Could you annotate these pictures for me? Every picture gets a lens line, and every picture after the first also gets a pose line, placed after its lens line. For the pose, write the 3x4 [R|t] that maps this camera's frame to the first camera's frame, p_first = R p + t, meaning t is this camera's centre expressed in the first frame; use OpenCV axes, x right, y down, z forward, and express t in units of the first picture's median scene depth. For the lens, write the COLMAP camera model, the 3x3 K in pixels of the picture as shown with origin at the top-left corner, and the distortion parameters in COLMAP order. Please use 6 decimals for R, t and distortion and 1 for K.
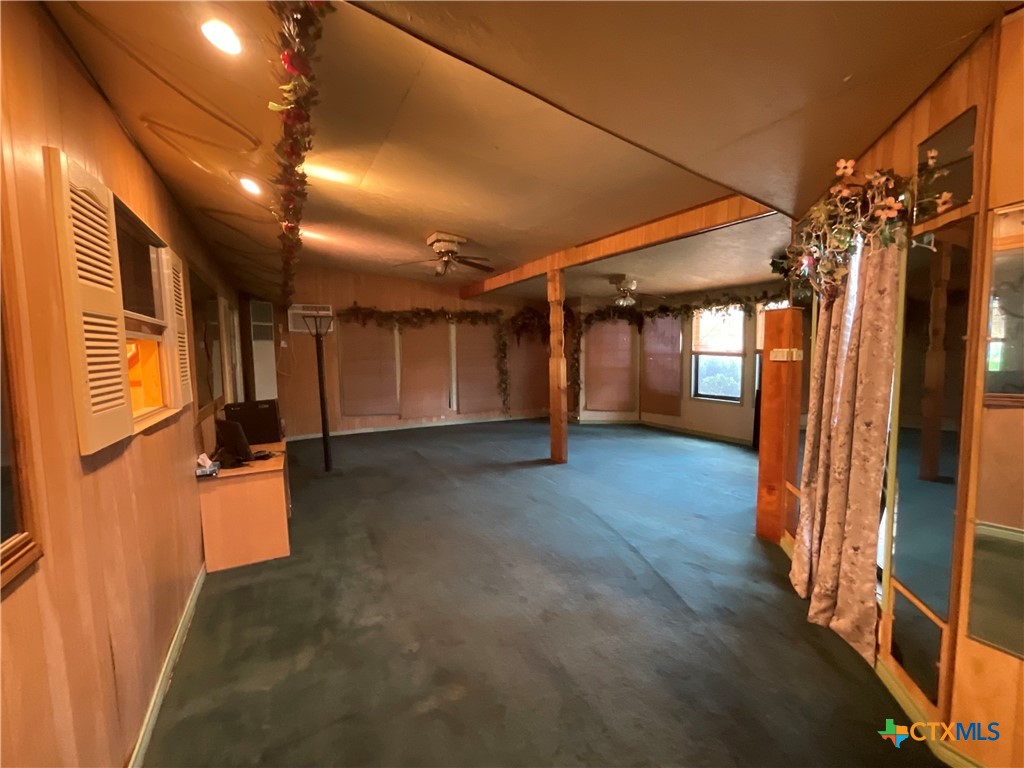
lens RADIAL K [[426.6, 0, 509.7], [0, 426.6, 386.5], [0, 0, 1]] dist [-0.000904, -0.000181]
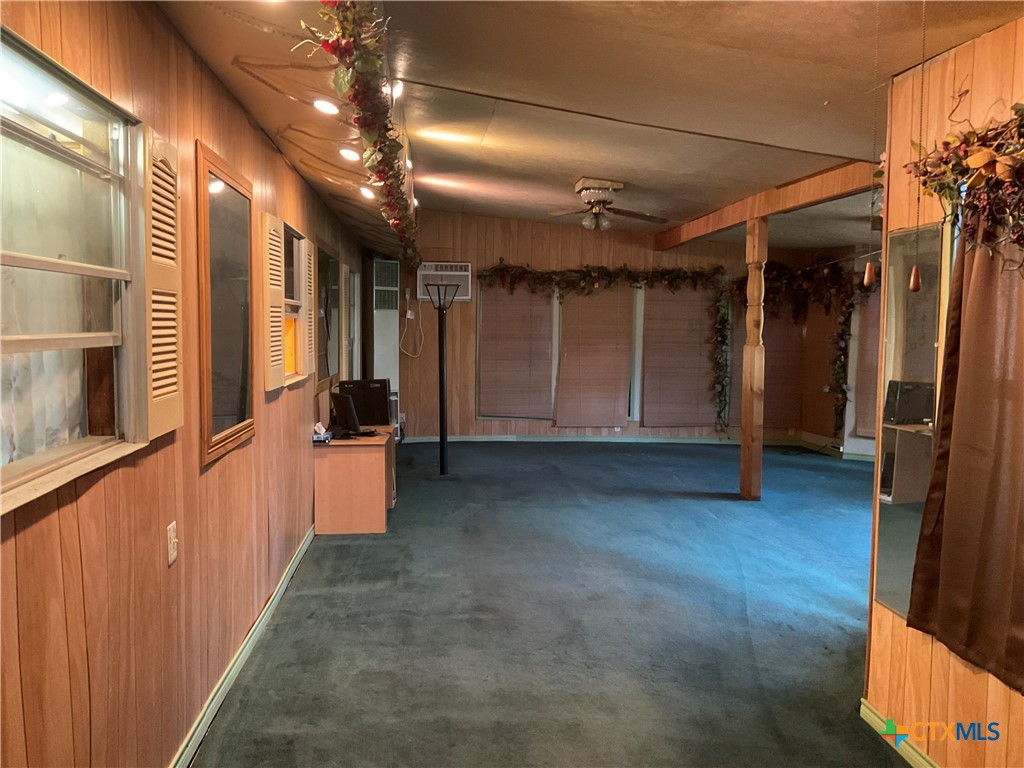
lens RADIAL K [[859.0, 0, 512.0], [0, 859.0, 384.0], [0, 0, 1]] dist [0.078086, -0.146165]
pose [[0.922038, 0.053761, -0.383348, 0.291434], [-0.059274, 0.998238, -0.002575, 0.020952], [0.382534, 0.025097, 0.923600, -0.431558]]
